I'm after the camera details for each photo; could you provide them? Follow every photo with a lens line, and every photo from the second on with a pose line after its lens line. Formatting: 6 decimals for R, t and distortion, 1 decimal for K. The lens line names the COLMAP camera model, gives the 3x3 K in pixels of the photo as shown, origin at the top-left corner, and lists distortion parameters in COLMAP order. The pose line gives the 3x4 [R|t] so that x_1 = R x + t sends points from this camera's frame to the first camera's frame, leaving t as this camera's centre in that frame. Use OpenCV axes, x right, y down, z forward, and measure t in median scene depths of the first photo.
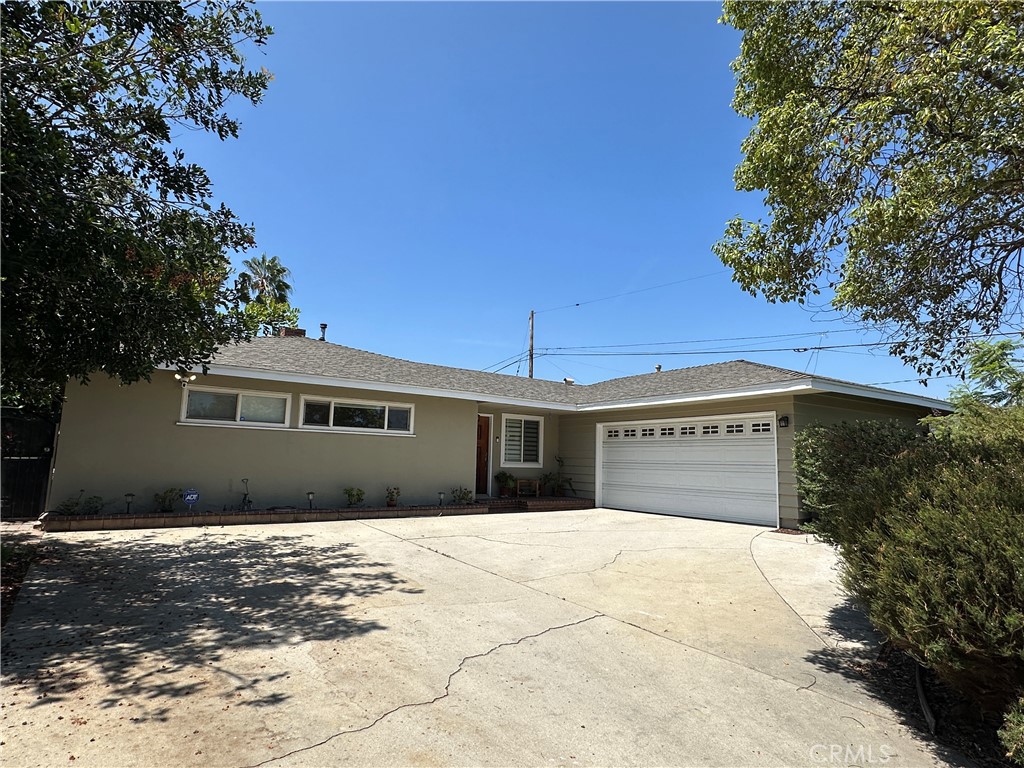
lens RADIAL K [[556.3, 0, 512.9], [0, 556.3, 384.2], [0, 0, 1]] dist [-0.008512, 0.001039]
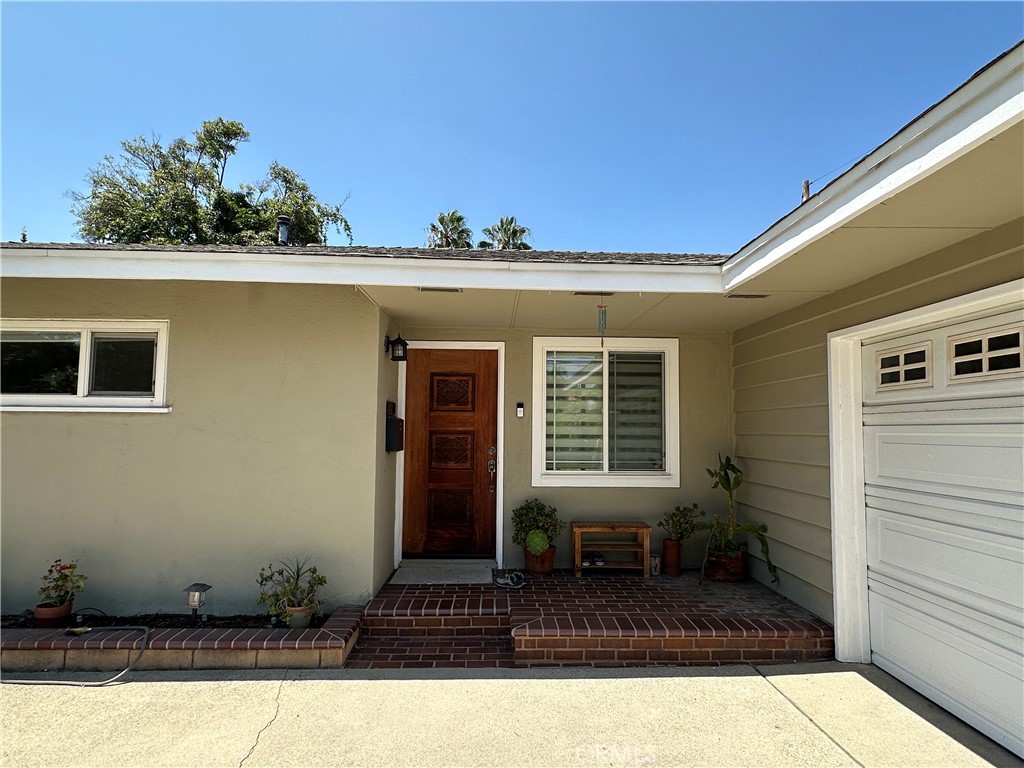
lens RADIAL K [[556.3, 0, 512.8], [0, 556.3, 389.9], [0, 0, 1]] dist [-0.008512, 0.001039]
pose [[0.835442, -0.057603, -0.546551, 0.166789], [0.088964, 0.995550, 0.031063, 0.074978], [0.542330, -0.074575, 0.836850, 0.699080]]
